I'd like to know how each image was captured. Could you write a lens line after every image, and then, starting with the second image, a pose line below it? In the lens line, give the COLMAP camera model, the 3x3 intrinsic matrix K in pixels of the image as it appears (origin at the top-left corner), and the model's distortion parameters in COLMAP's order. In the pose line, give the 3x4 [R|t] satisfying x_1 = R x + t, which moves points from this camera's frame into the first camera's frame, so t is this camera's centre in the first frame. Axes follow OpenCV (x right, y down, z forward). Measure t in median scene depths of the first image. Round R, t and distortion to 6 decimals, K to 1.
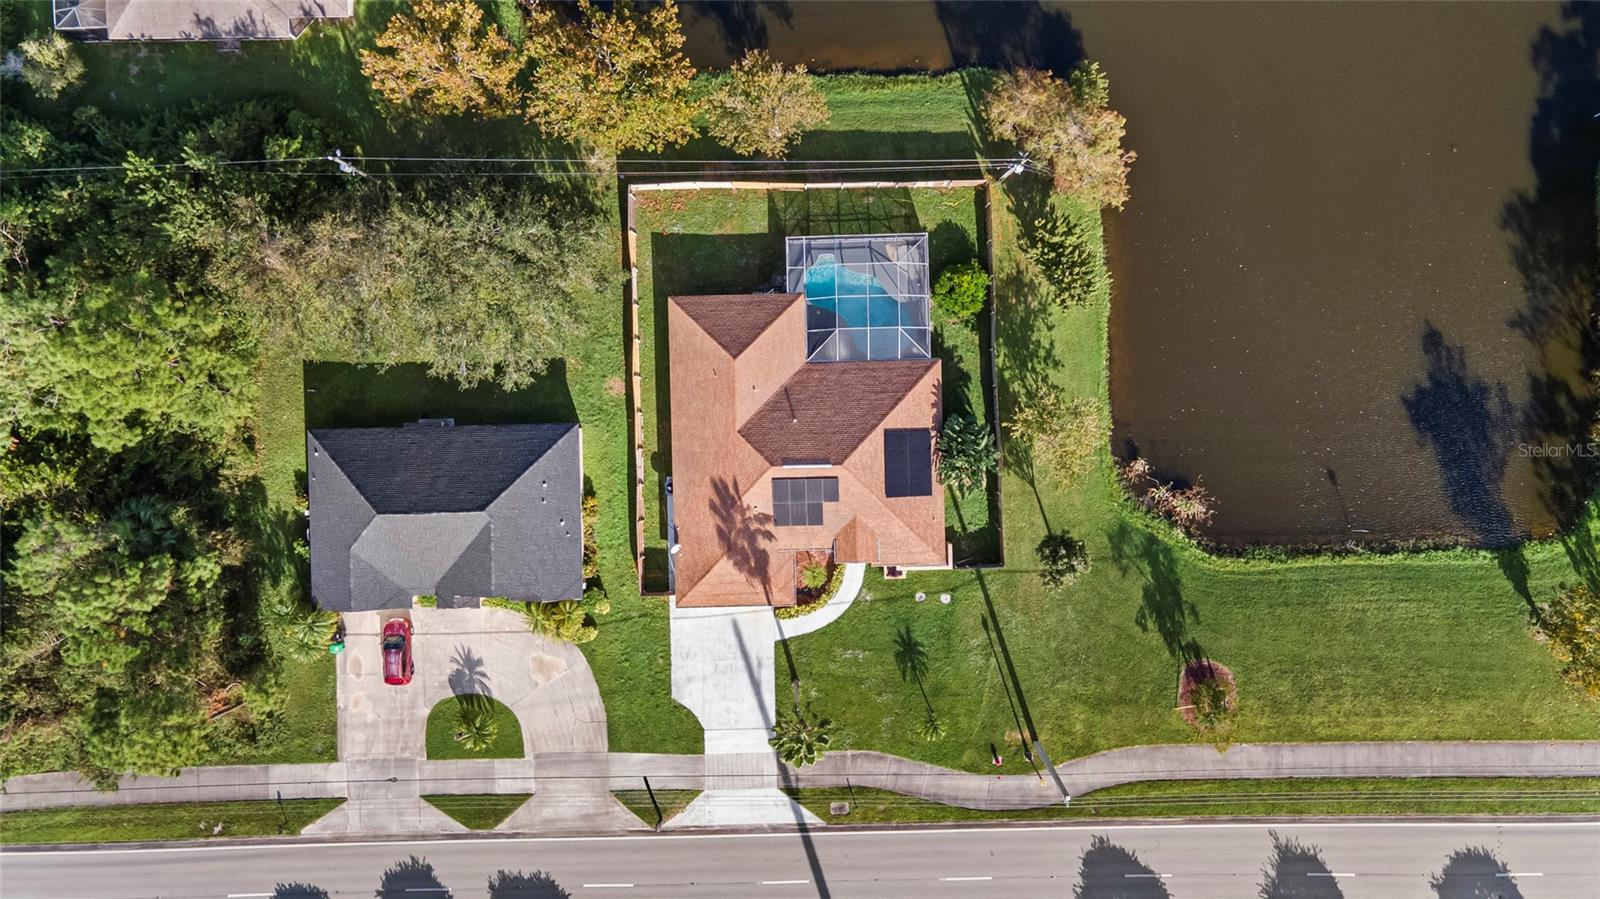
lens RADIAL K [[1203.5, 0, 814.6], [0, 1203.5, 424.9], [0, 0, 1]] dist [0.002351, 0.107930]
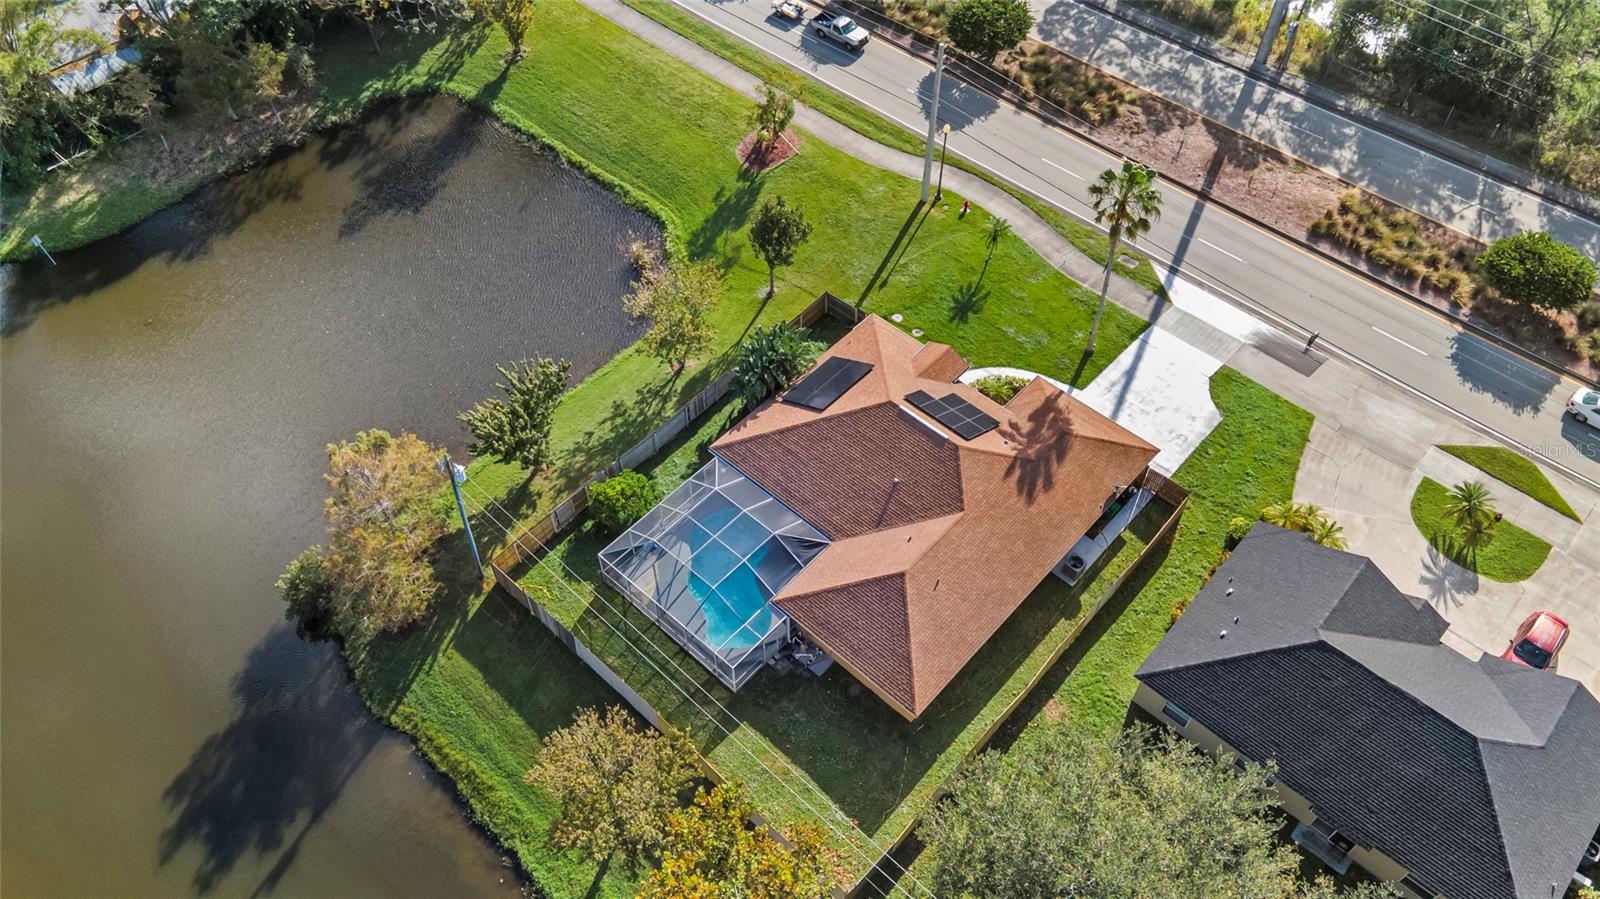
lens RADIAL K [[1203.5, 0, 814.6], [0, 1203.5, 424.9], [0, 0, 1]] dist [0.002351, 0.107930]
pose [[-0.725761, -0.524626, 0.445015, -0.288014], [0.687930, -0.557925, 0.464190, -0.359800], [0.004759, 0.643030, 0.765826, 0.359610]]
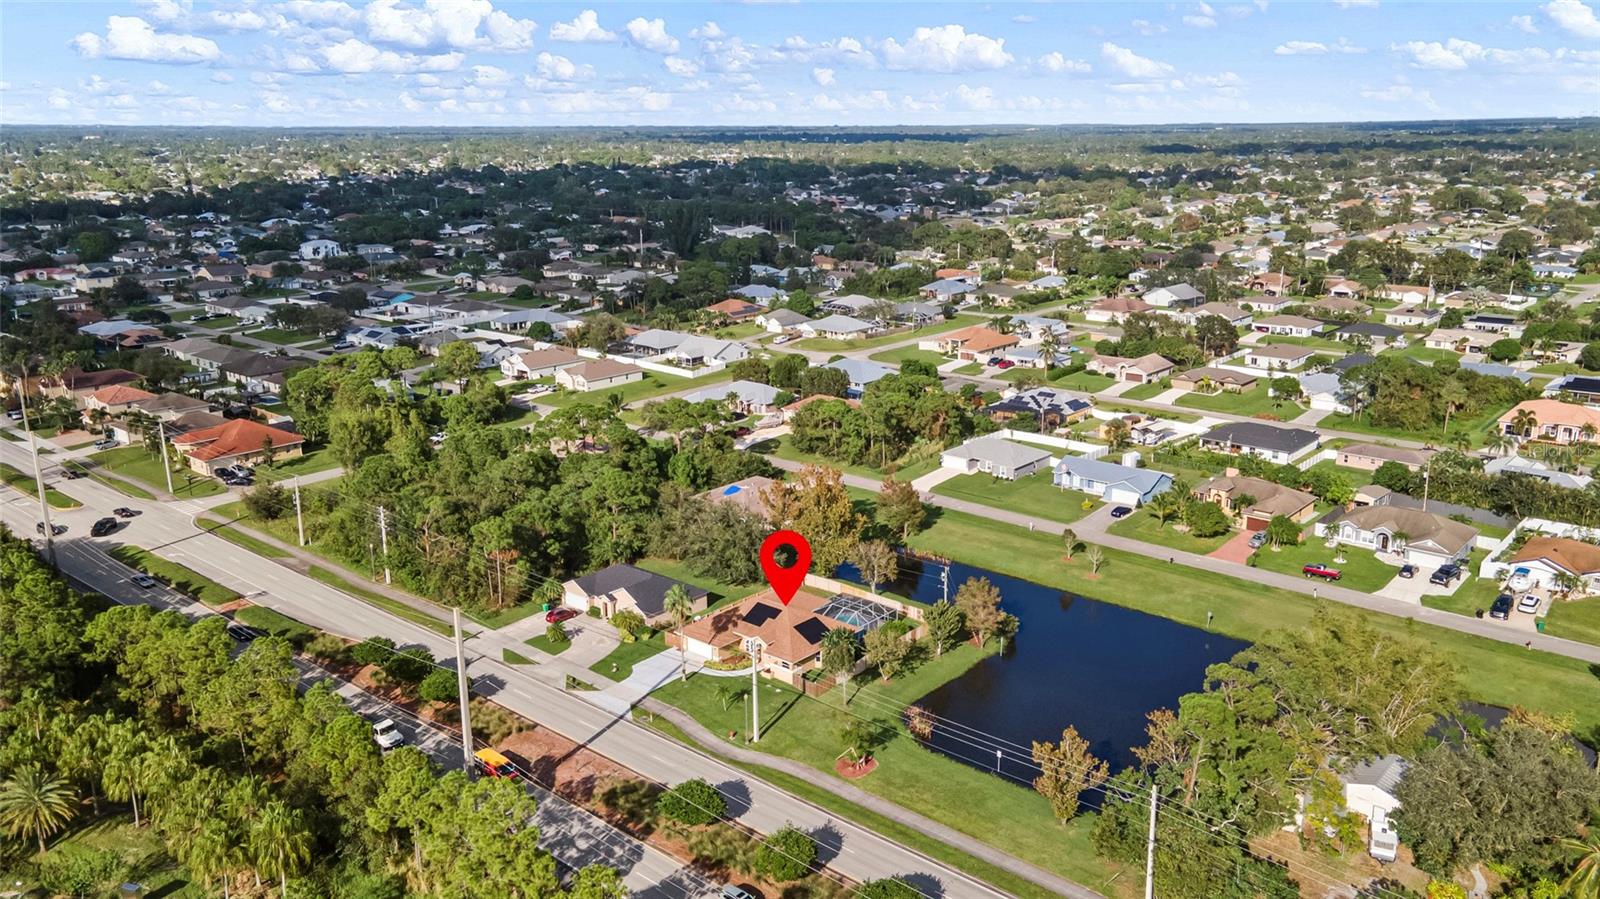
lens RADIAL K [[1203.5, 0, 814.6], [0, 1203.5, 424.9], [0, 0, 1]] dist [0.002351, 0.107930]
pose [[0.743475, 0.168960, -0.647069, 1.198649], [-0.668756, 0.183055, -0.720594, 1.282643], [-0.003302, 0.968475, 0.249090, 0.195695]]
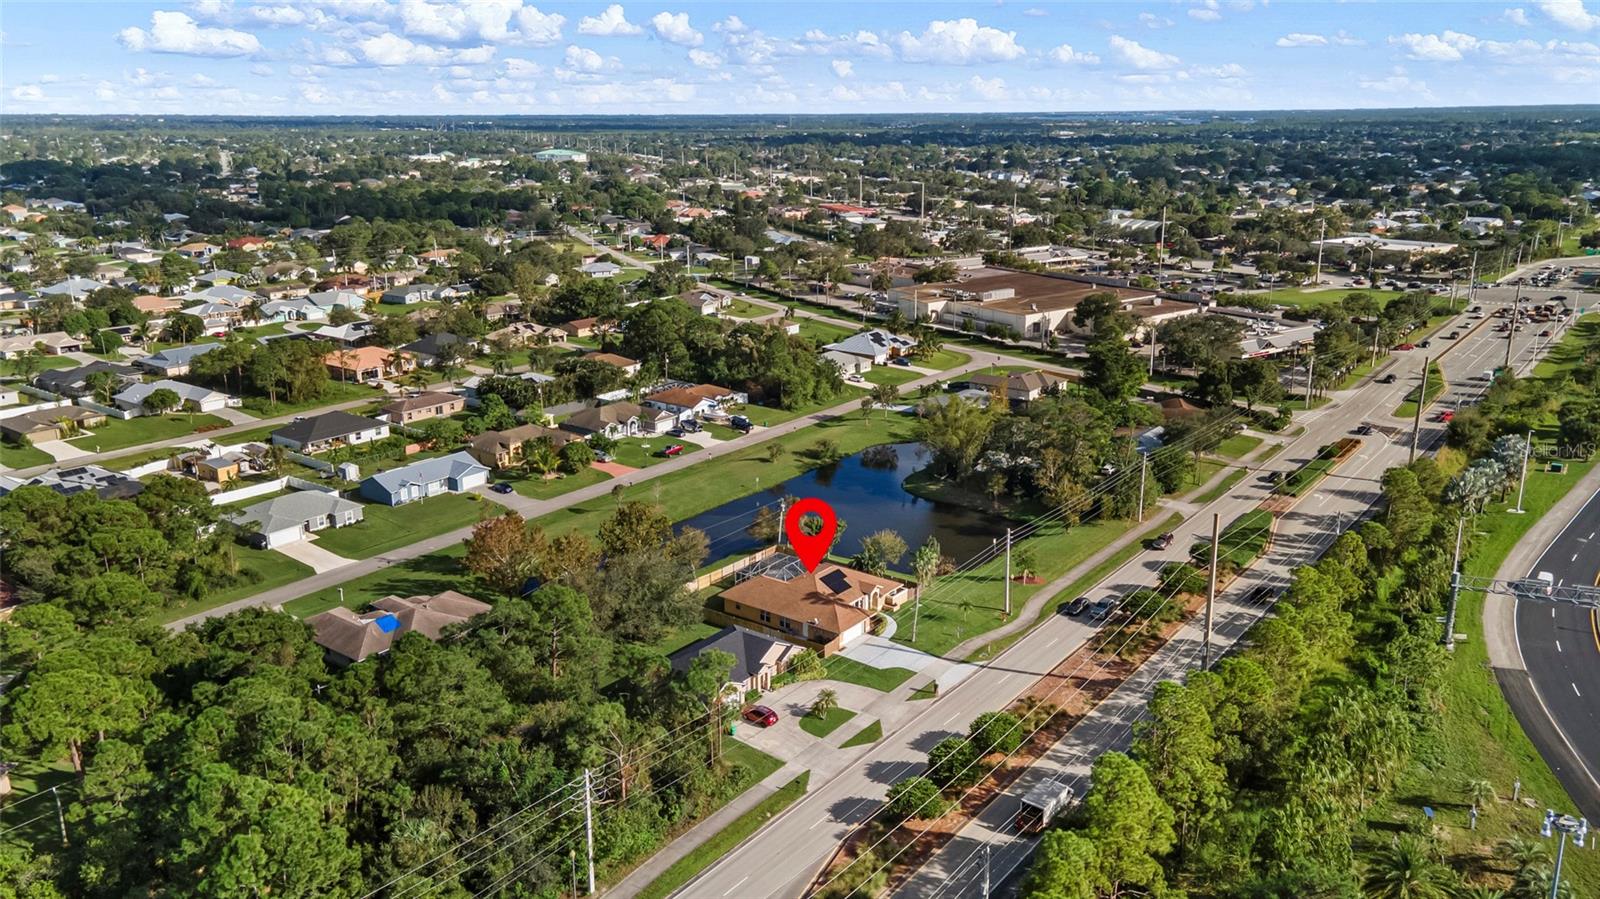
lens RADIAL K [[1203.5, 0, 814.6], [0, 1203.5, 424.9], [0, 0, 1]] dist [0.002351, 0.107930]
pose [[0.624854, -0.188648, 0.757608, -1.447855], [0.780729, 0.156450, -0.604967, 1.162299], [-0.004402, 0.969503, 0.245042, 0.220169]]
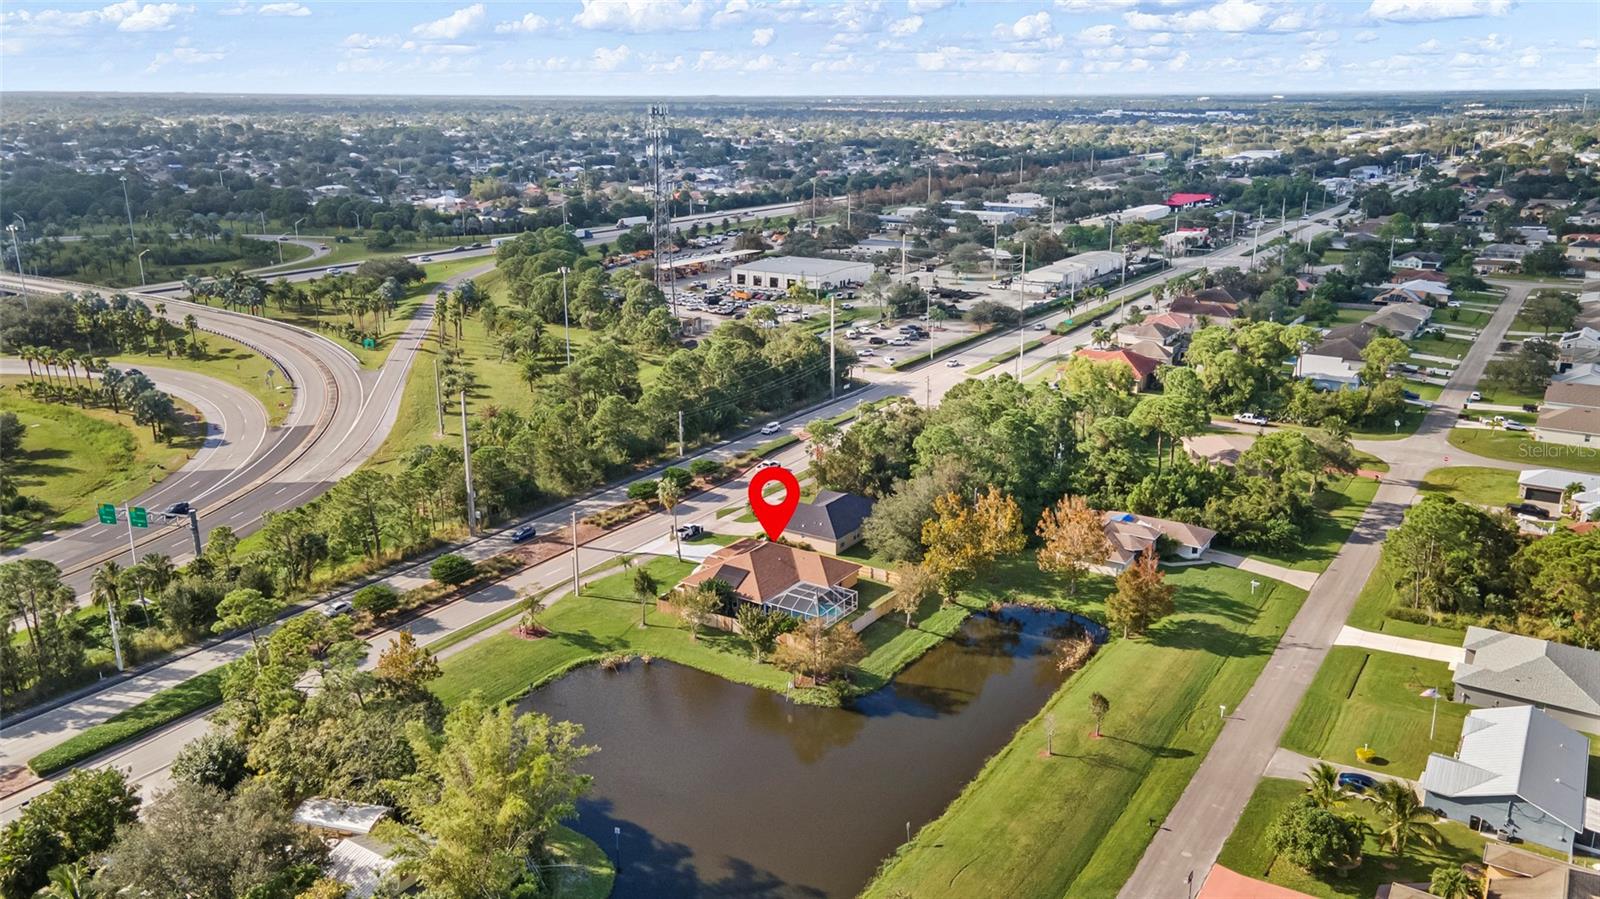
lens RADIAL K [[1203.5, 0, 814.6], [0, 1203.5, 424.9], [0, 0, 1]] dist [0.002351, 0.107930]
pose [[-0.568742, 0.235187, -0.788175, 1.458367], [-0.822451, -0.150619, 0.548532, -1.104352], [0.010293, 0.960209, 0.279093, 0.176804]]
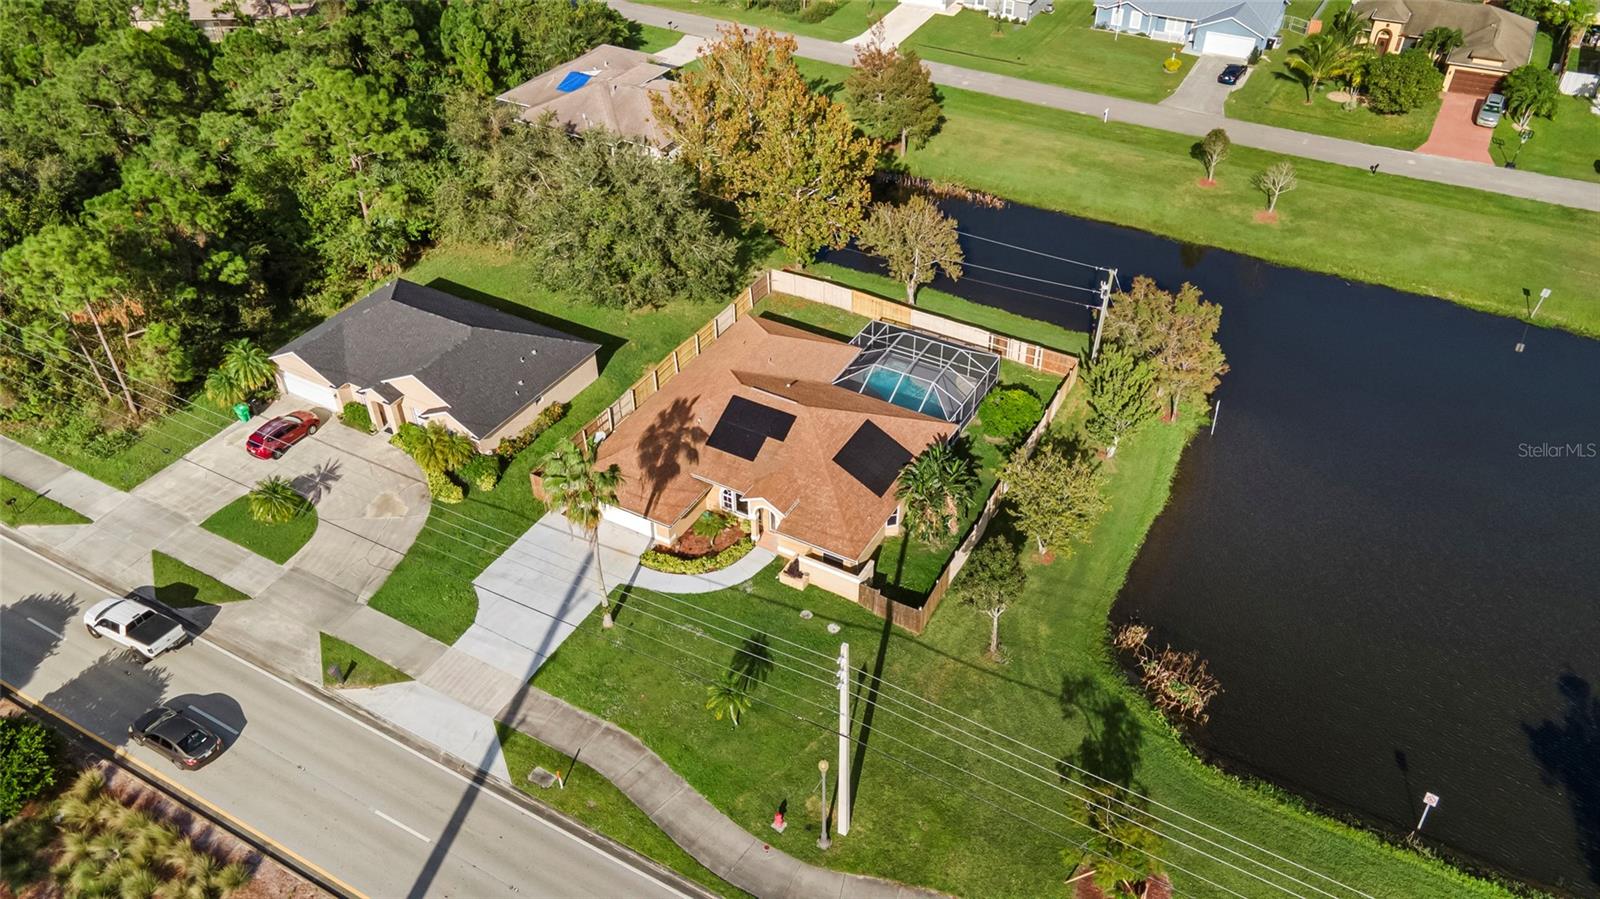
lens RADIAL K [[1159.9, 0, 817.2], [0, 1159.9, 449.3], [0, 0, 1]] dist [-0.001453, 0.069134]
pose [[0.862970, 0.325313, -0.386592, 0.344636], [-0.505133, 0.538731, -0.674247, 0.579699], [-0.011072, 0.777136, 0.629235, 0.448446]]
